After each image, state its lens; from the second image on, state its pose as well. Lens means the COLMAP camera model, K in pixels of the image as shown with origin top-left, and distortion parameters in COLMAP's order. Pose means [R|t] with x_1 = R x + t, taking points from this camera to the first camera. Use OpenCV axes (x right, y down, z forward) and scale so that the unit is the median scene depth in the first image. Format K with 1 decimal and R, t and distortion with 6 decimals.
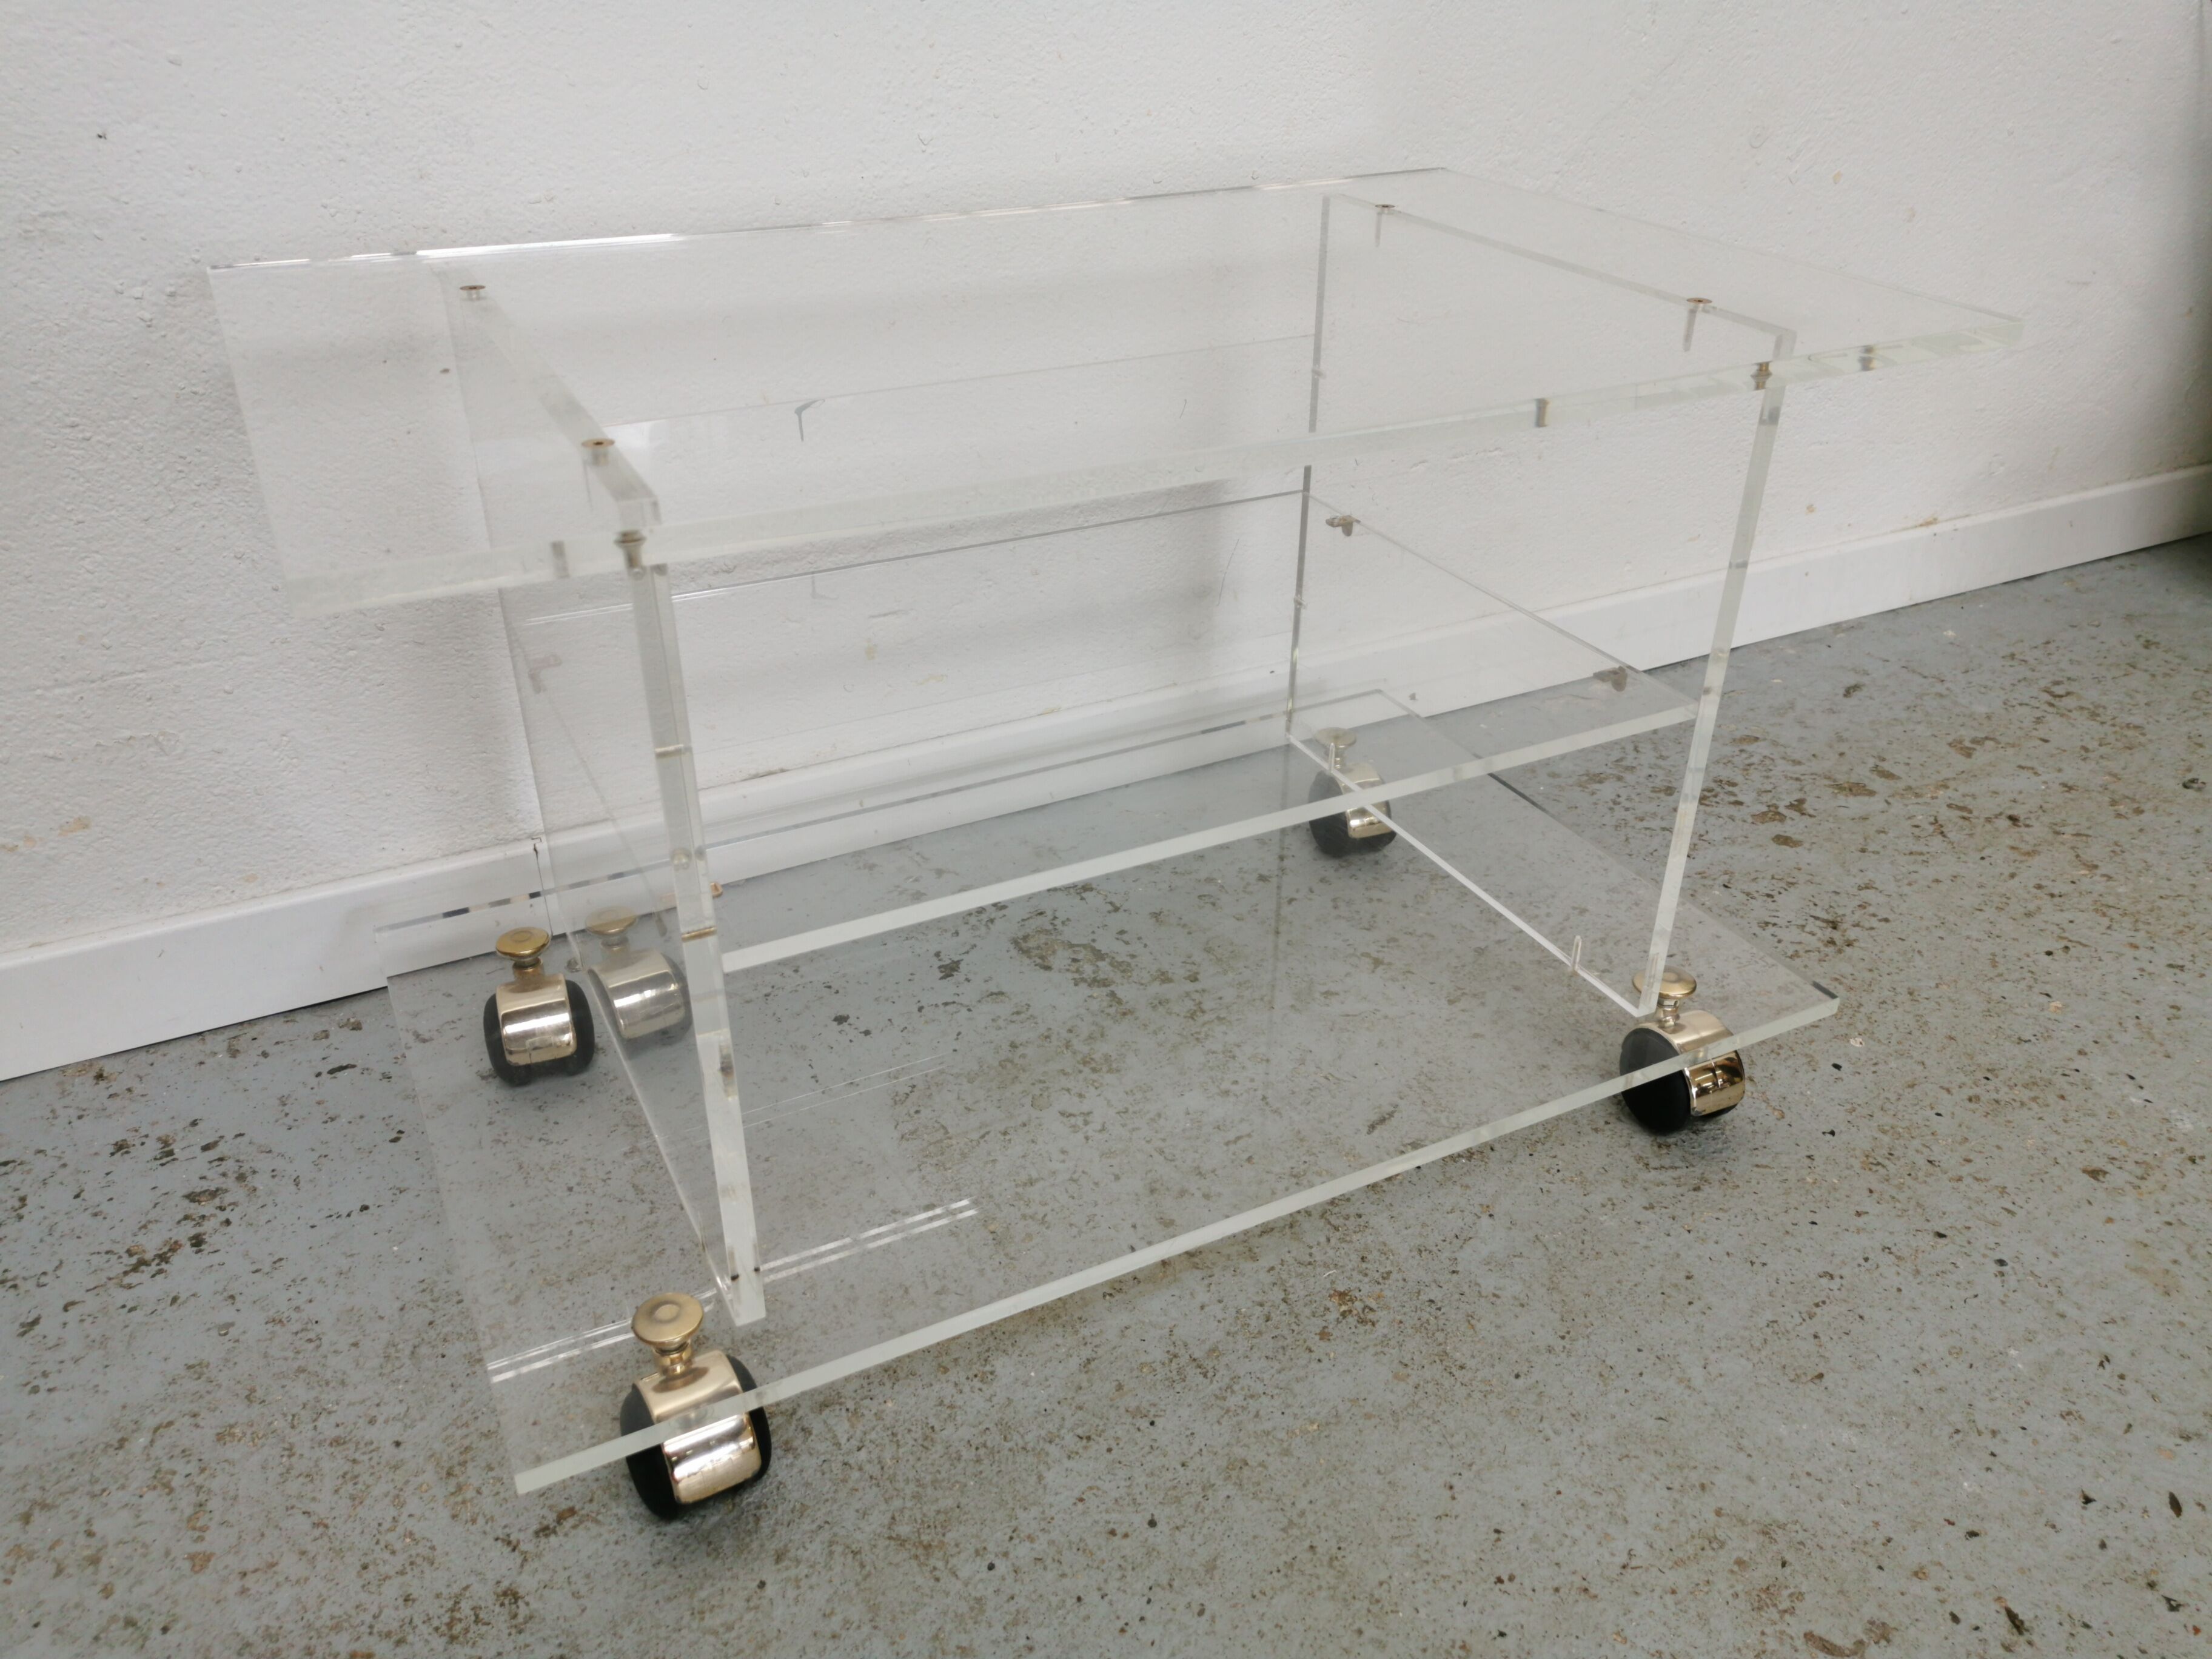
lens RADIAL K [[1716.2, 0, 1101.9], [0, 1716.2, 834.5], [0, 0, 1]] dist [0.023468, -0.005715]
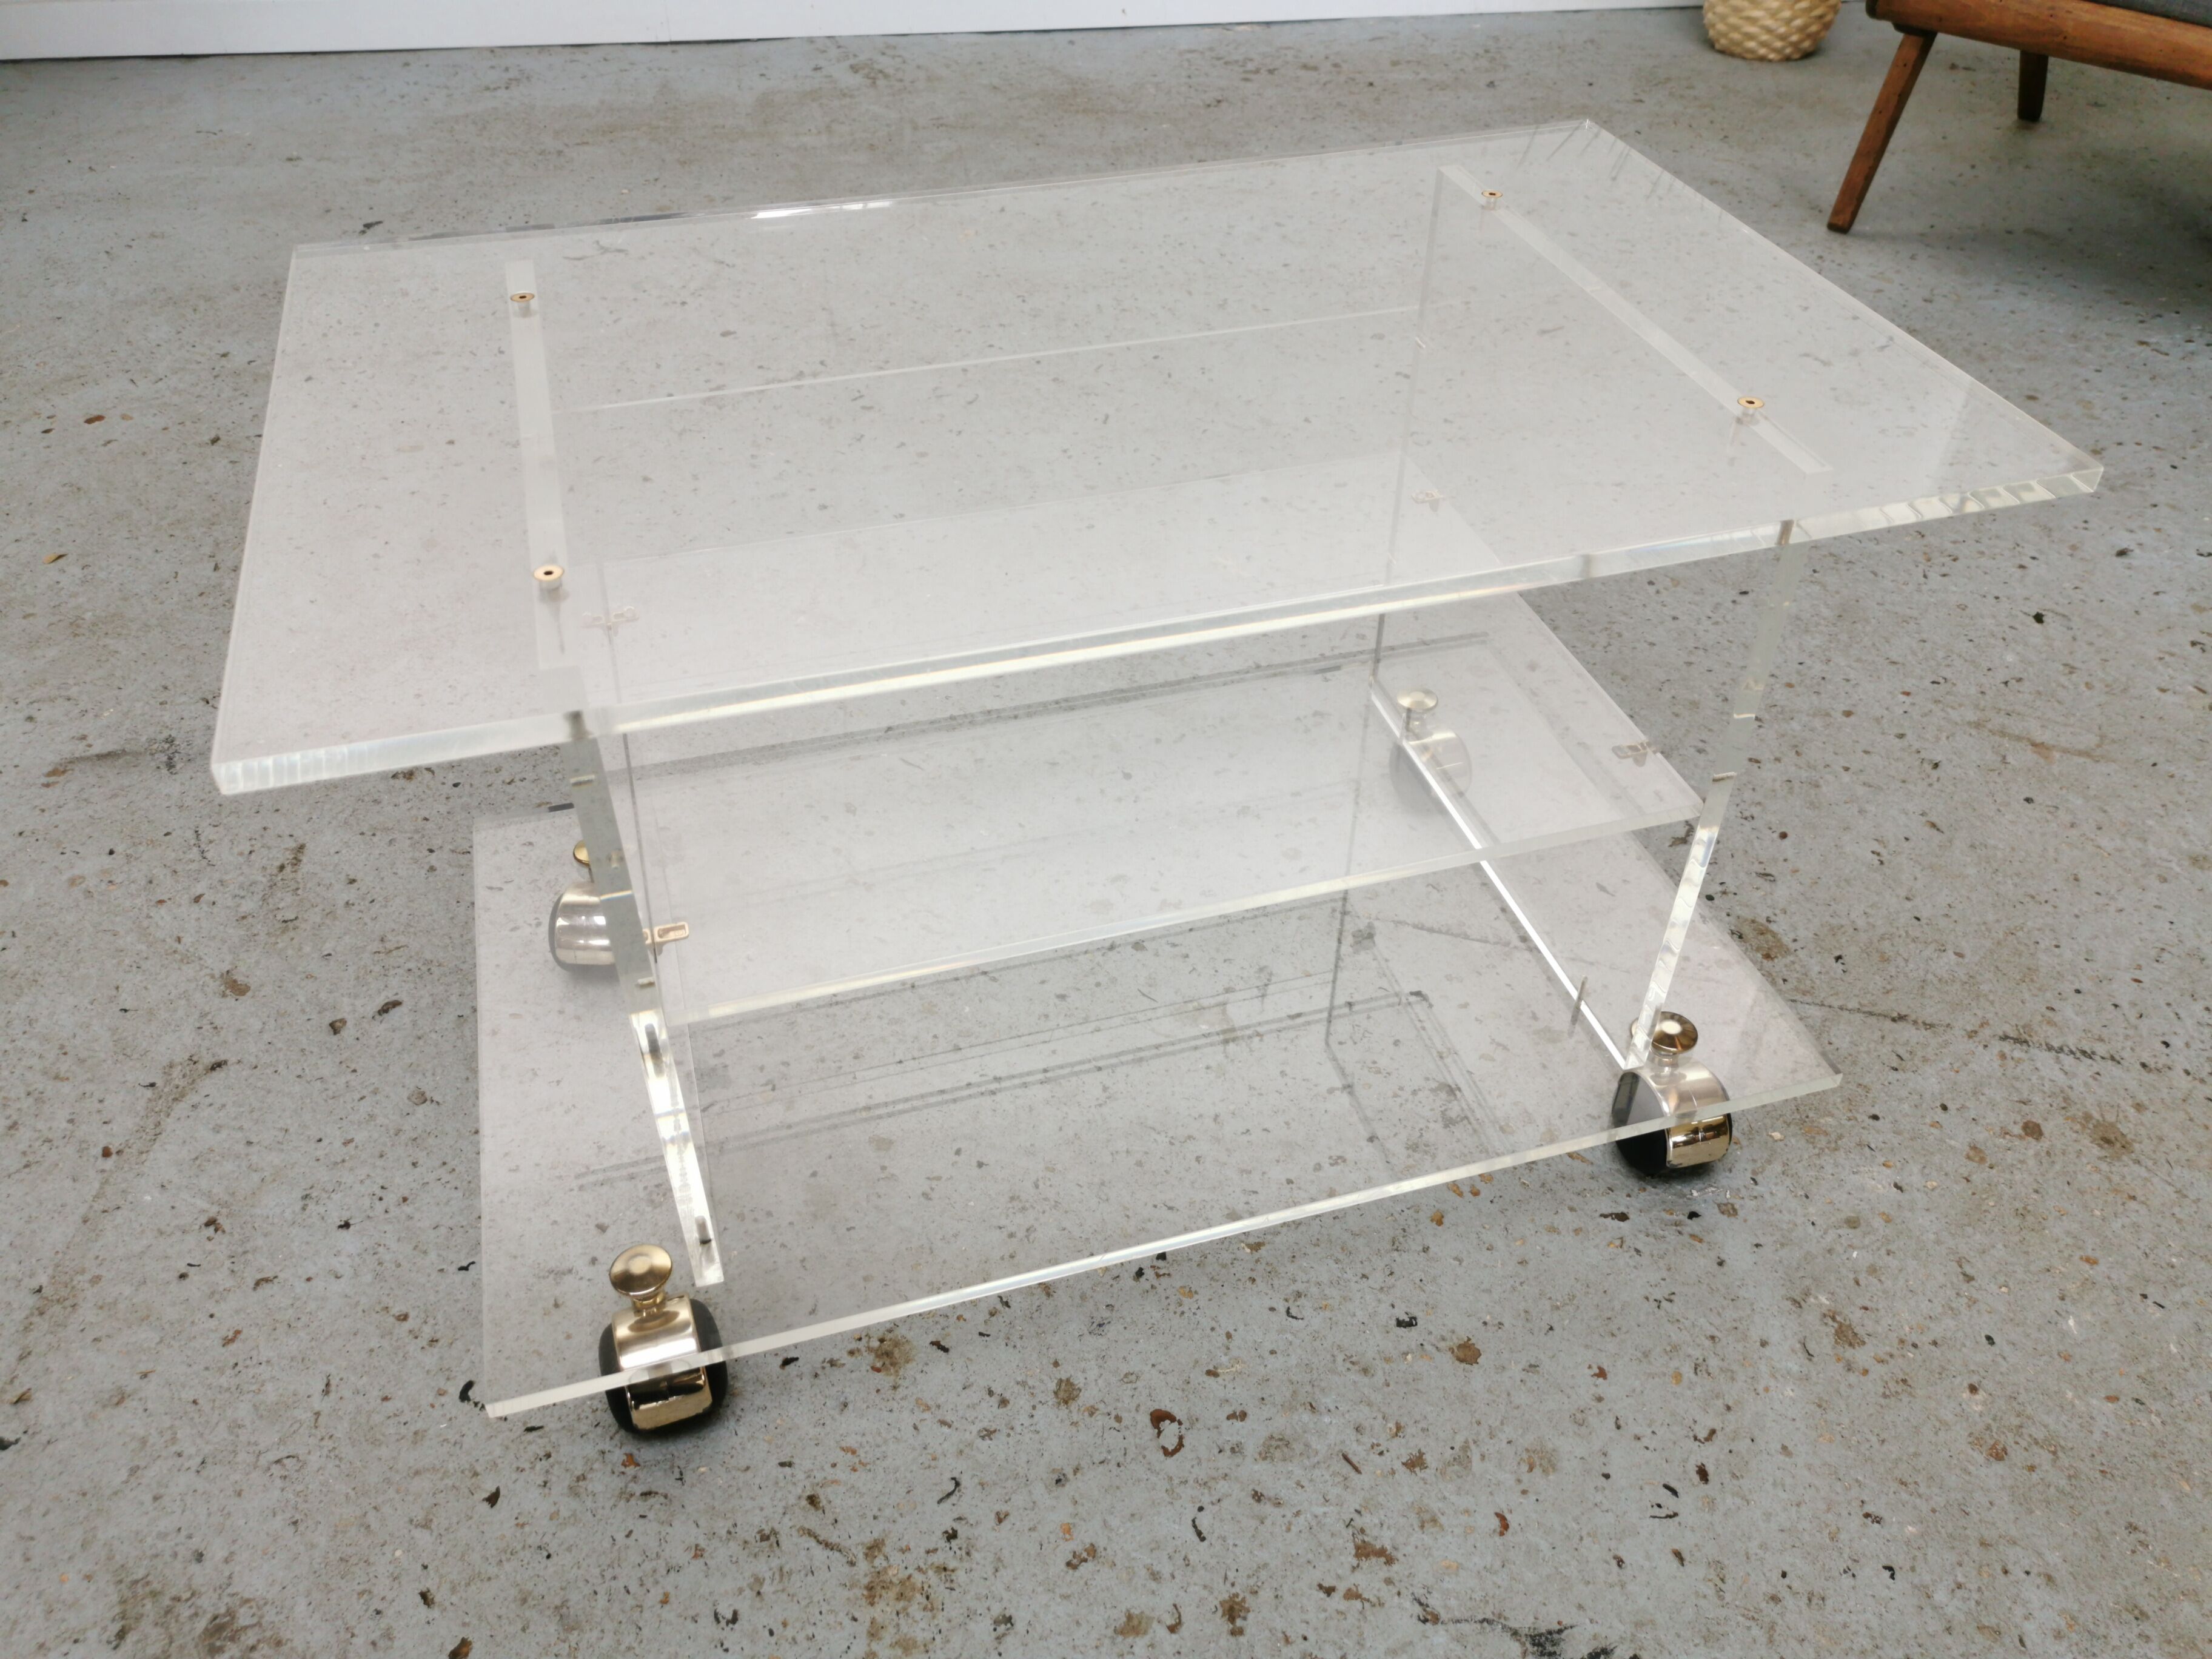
lens RADIAL K [[1716.2, 0, 1101.9], [0, 1716.2, 834.5], [0, 0, 1]] dist [0.023468, -0.005715]
pose [[0.941253, 0.212011, -0.262859, 1.366557], [-0.167745, 0.969080, 0.180955, 0.744002], [0.293096, -0.126231, 0.947713, -1.504942]]
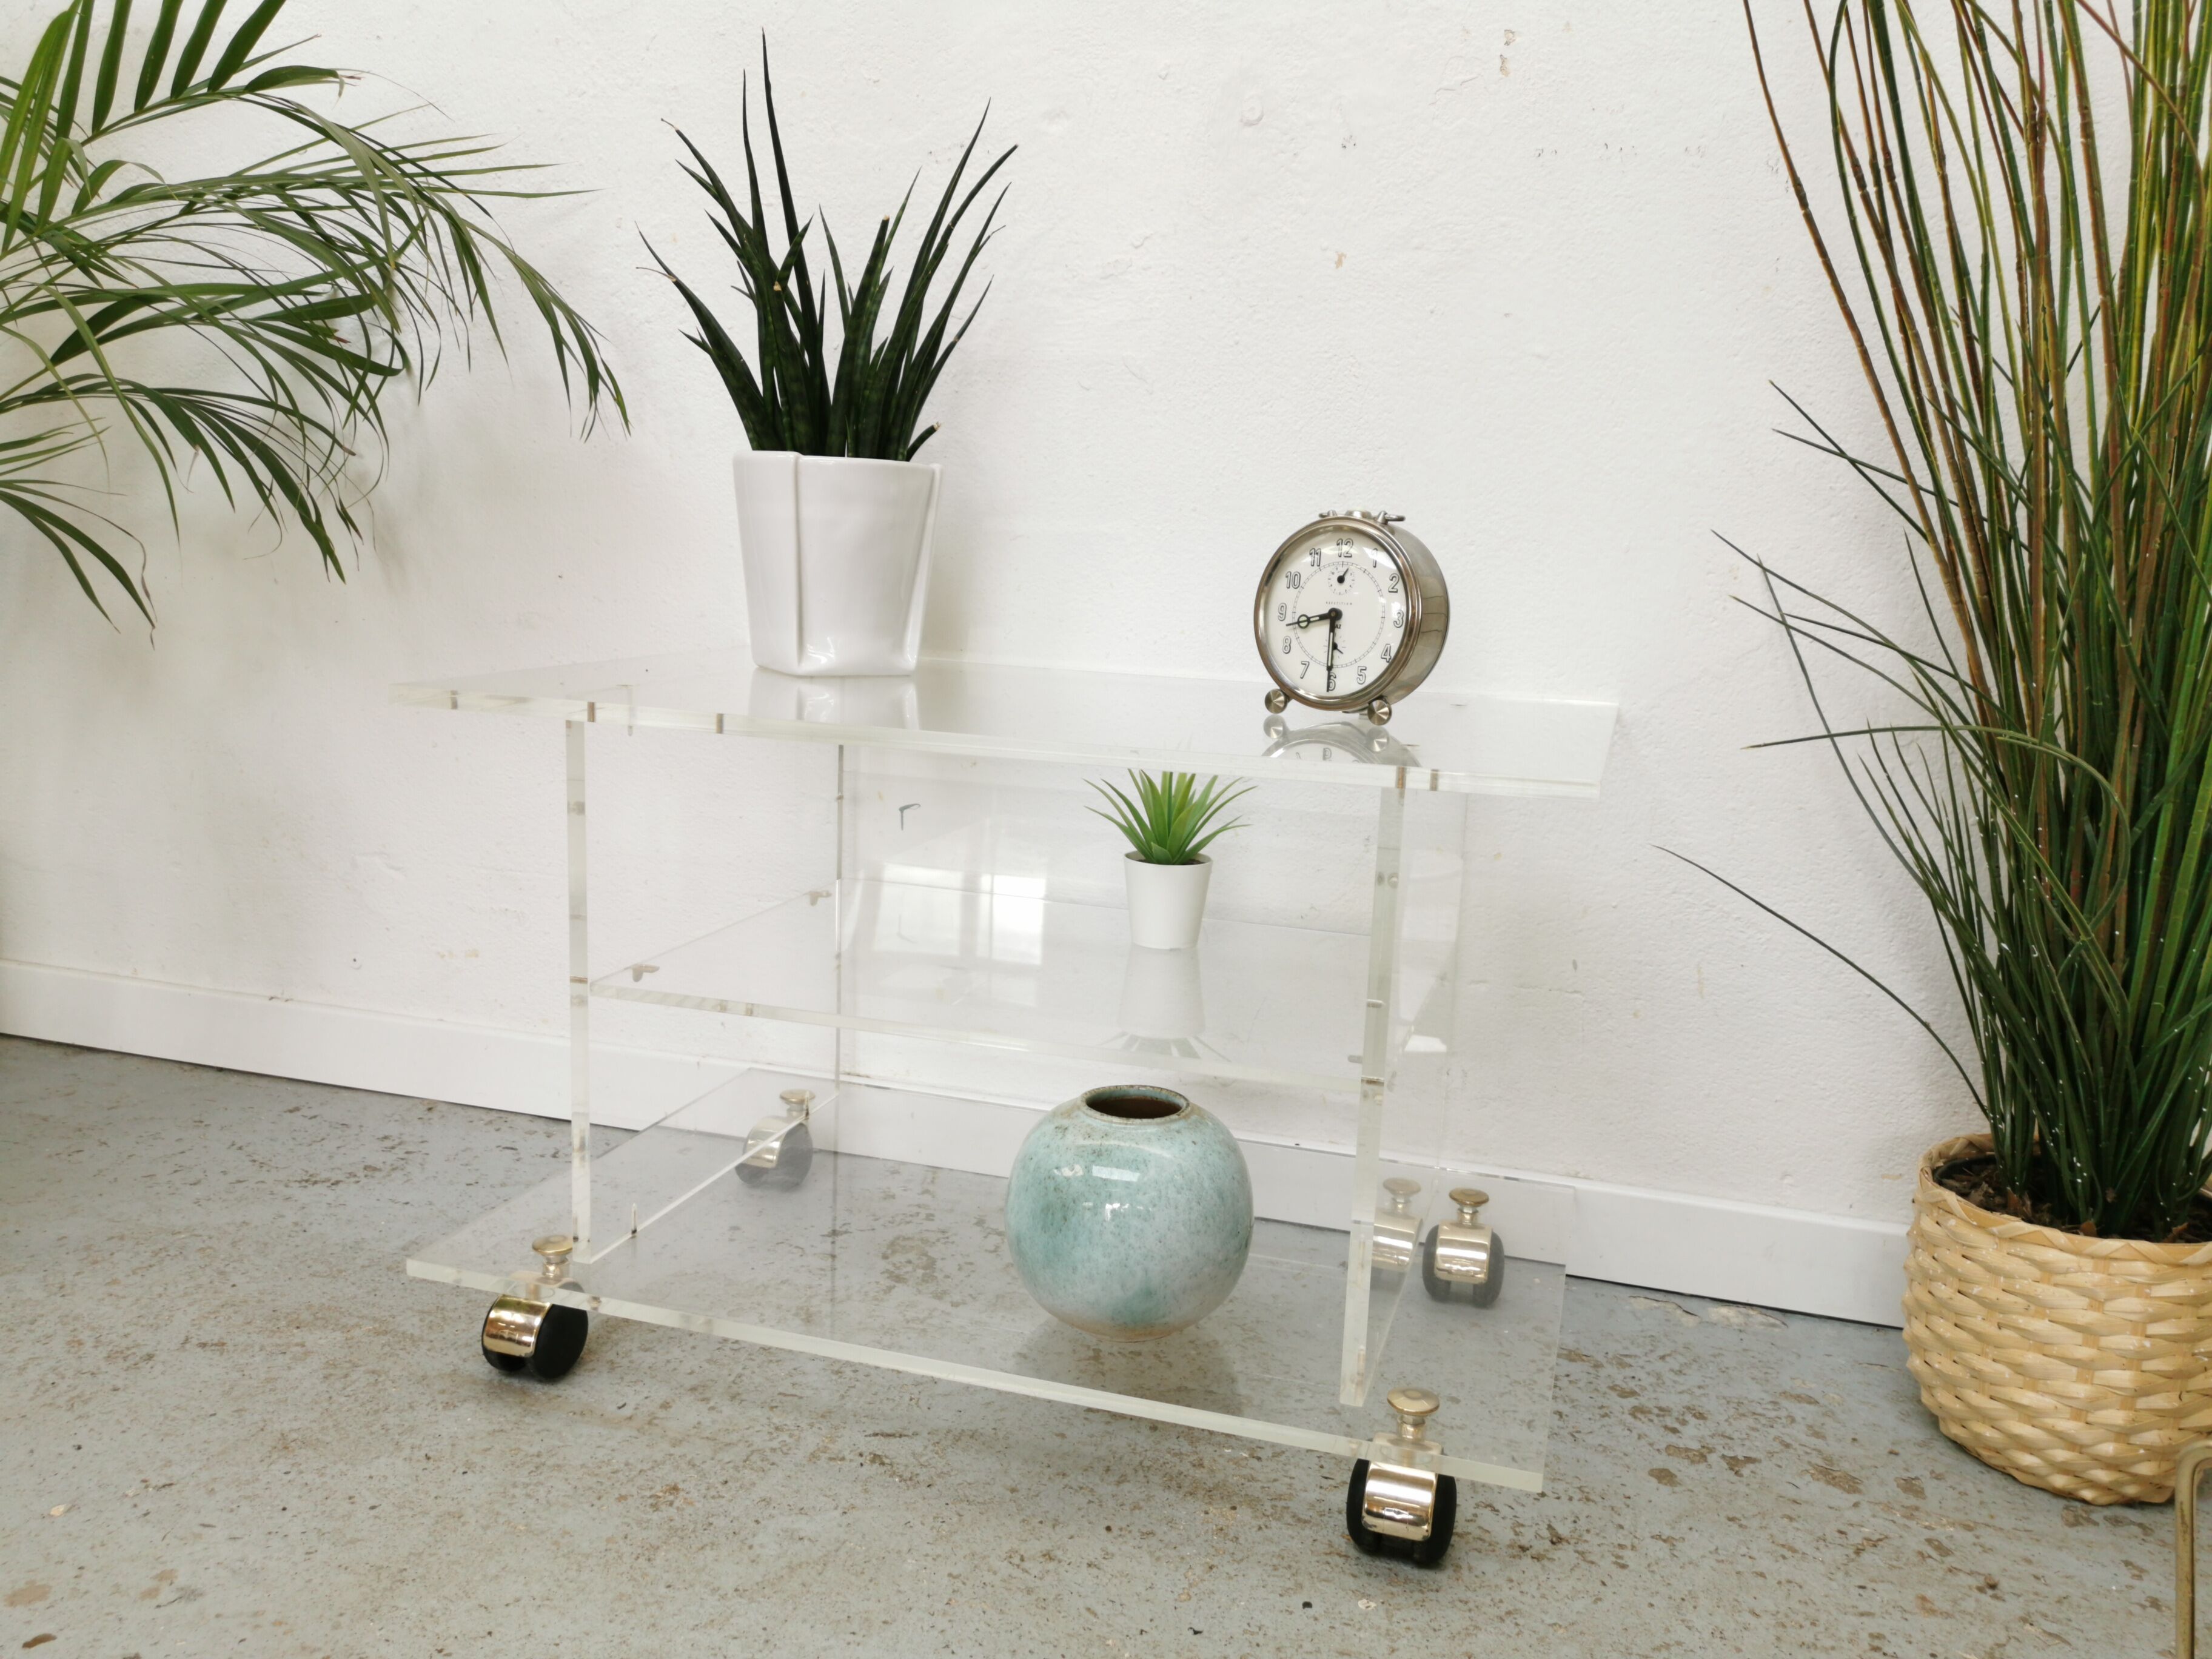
lens RADIAL K [[1711.5, 0, 1122.9], [0, 1711.5, 829.2], [0, 0, 1]] dist [0.062539, -0.066355]
pose [[0.708895, 0.139236, -0.691434, 1.080633], [-0.383955, 0.898516, -0.212714, 0.001672], [0.591648, 0.416271, 0.690414, 0.186821]]
